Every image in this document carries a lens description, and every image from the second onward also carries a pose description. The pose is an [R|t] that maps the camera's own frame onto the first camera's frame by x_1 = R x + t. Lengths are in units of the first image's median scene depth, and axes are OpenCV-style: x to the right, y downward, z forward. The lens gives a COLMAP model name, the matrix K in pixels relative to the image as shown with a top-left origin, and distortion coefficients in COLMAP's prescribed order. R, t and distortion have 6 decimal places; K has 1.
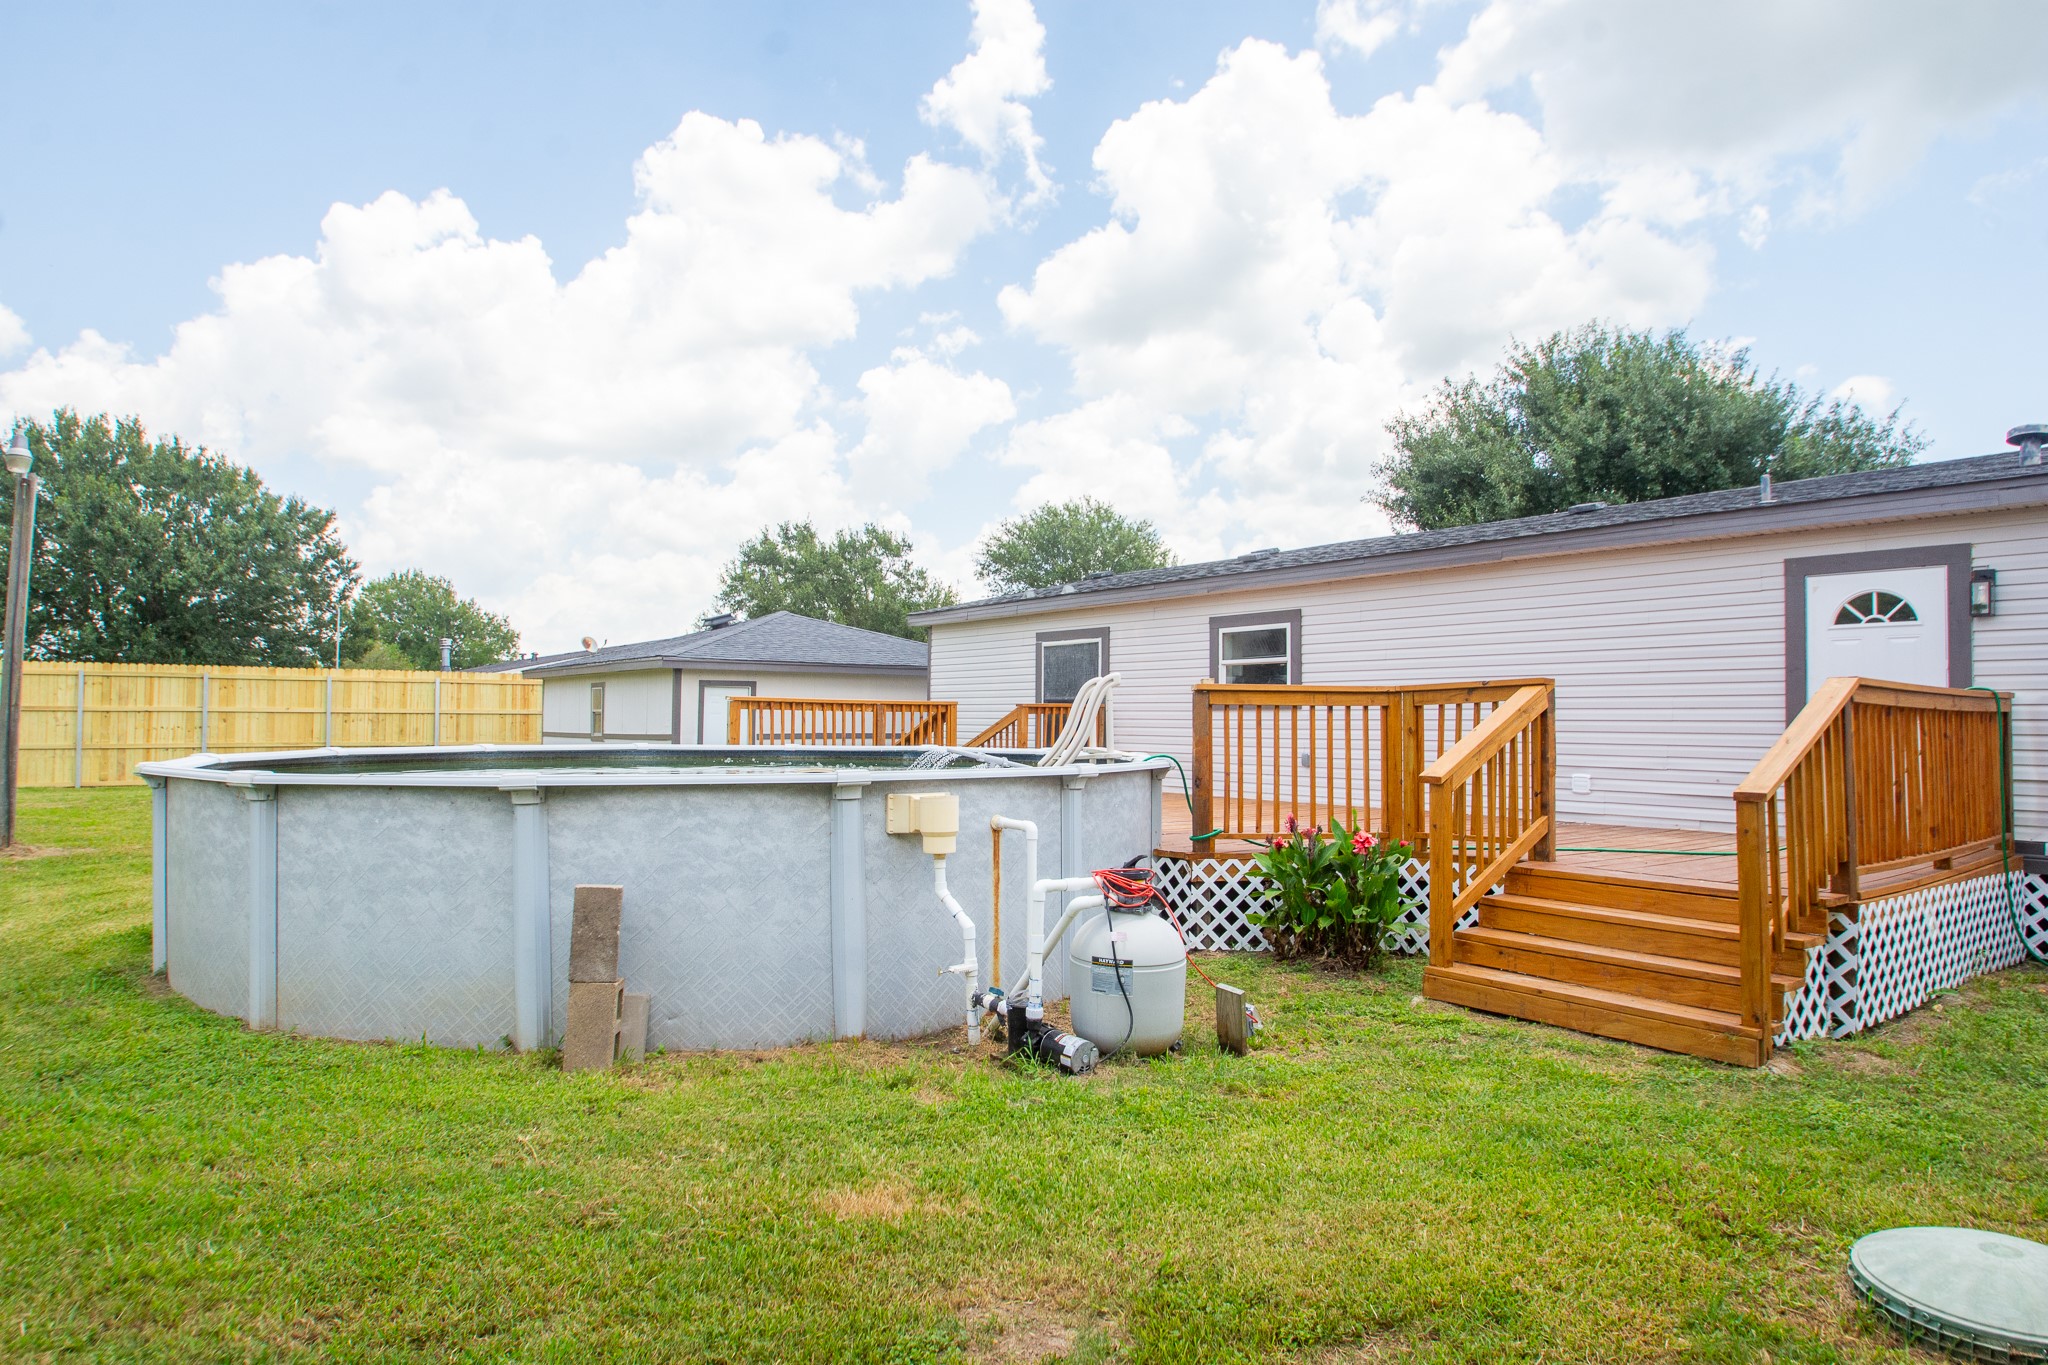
lens RADIAL K [[1152.5, 0, 1024.9], [0, 1152.5, 693.3], [0, 0, 1]] dist [-0.021443, -0.000787]
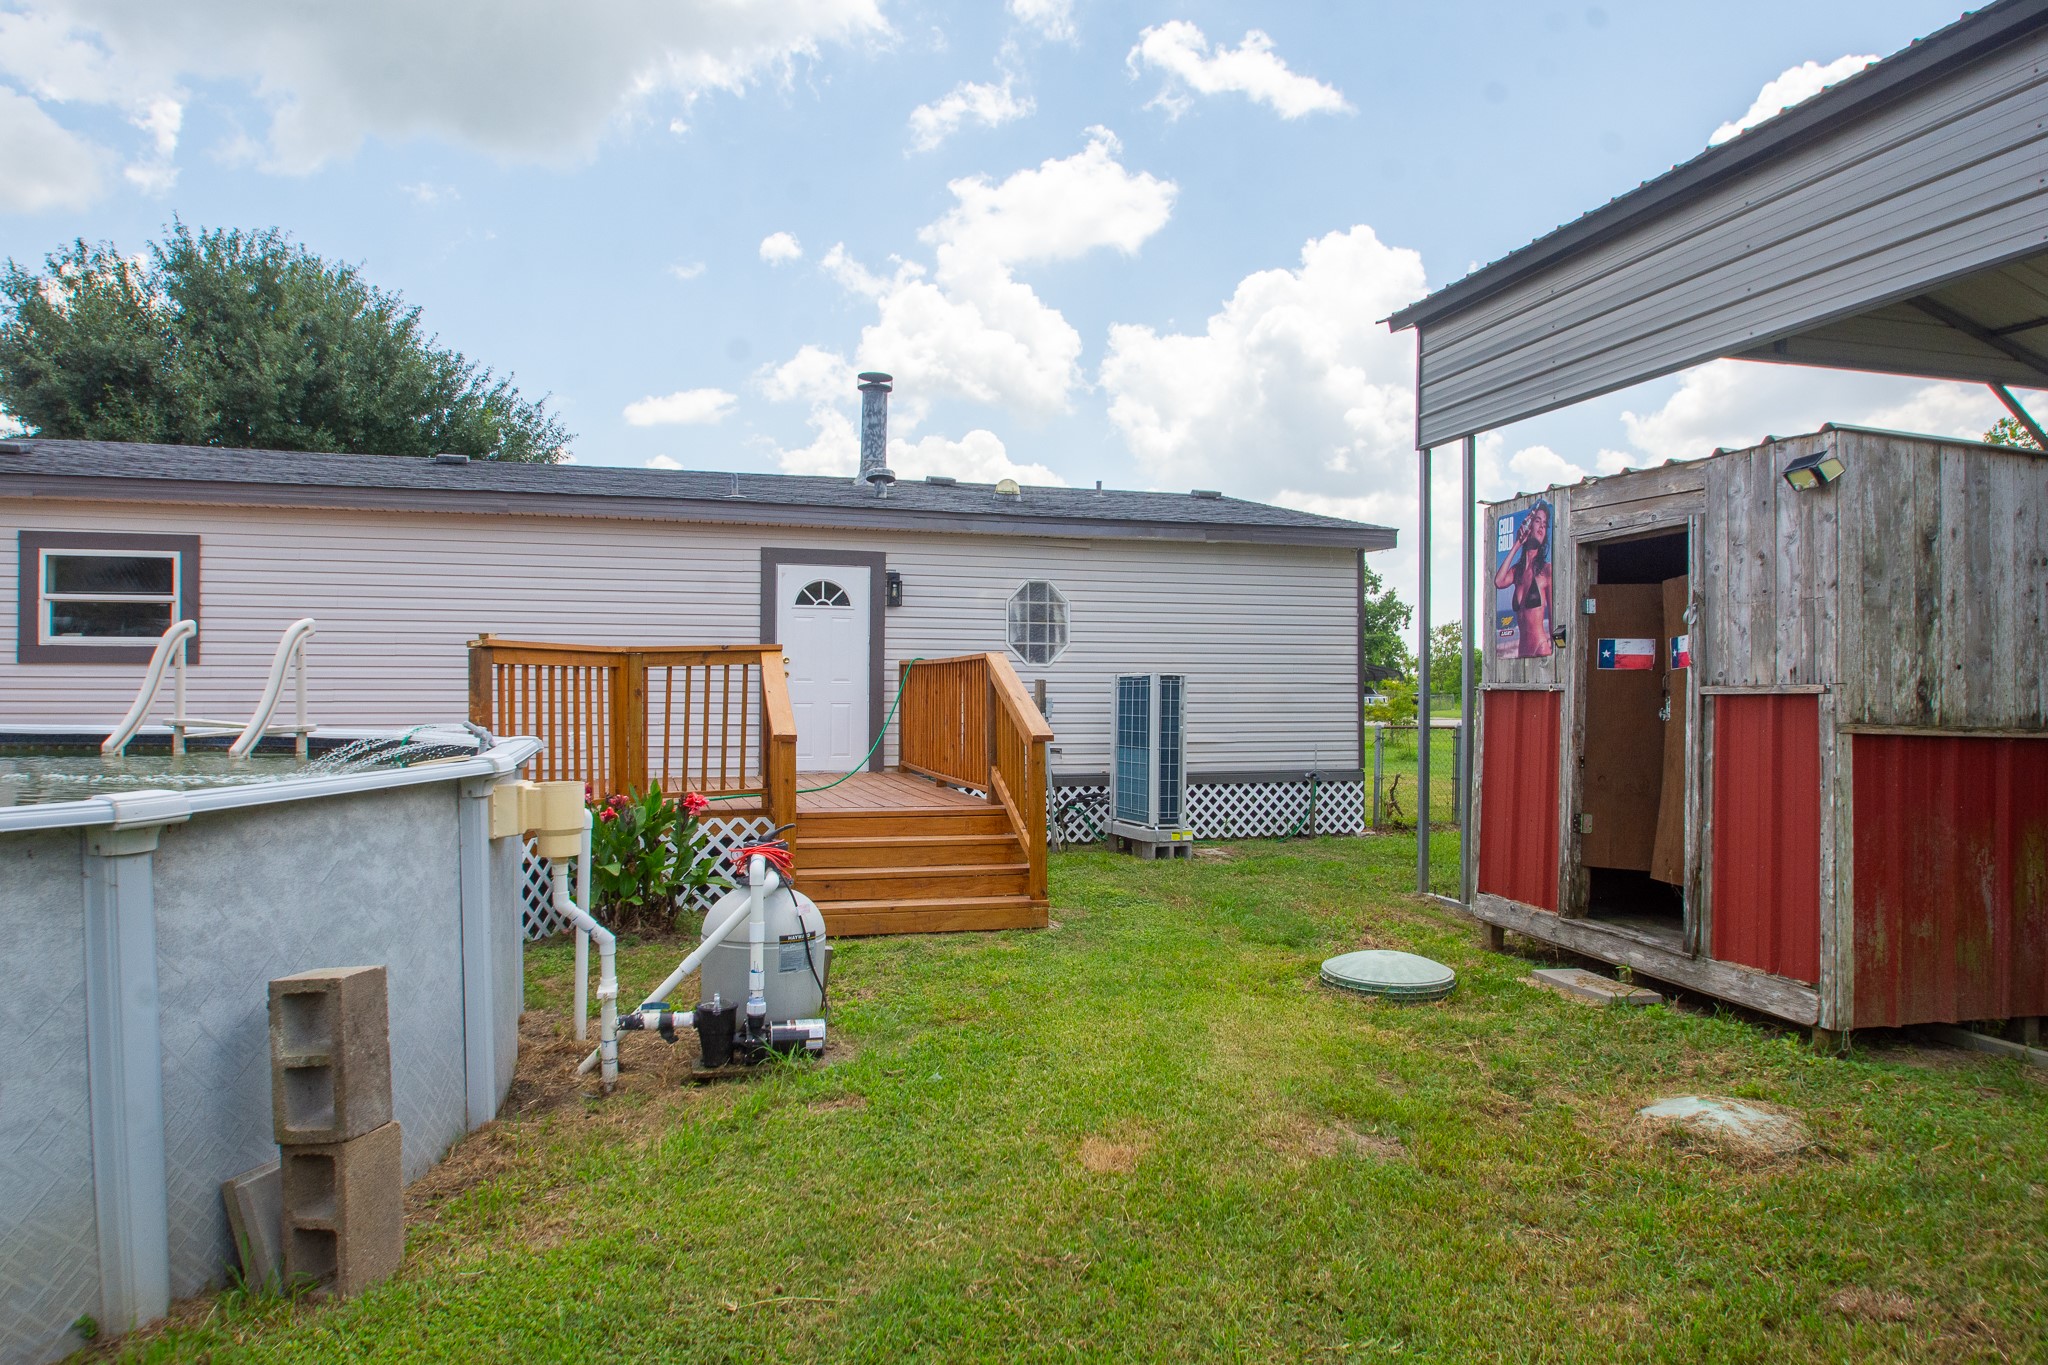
lens RADIAL K [[1235.1, 0, 1025.3], [0, 1235.1, 679.6], [0, 0, 1]] dist [-0.028393, -0.001023]
pose [[0.386773, 0.000246, 0.922175, -0.512180], [-0.025376, 0.999624, 0.010377, 0.002108], [-0.921826, -0.027415, 0.386633, 0.278637]]
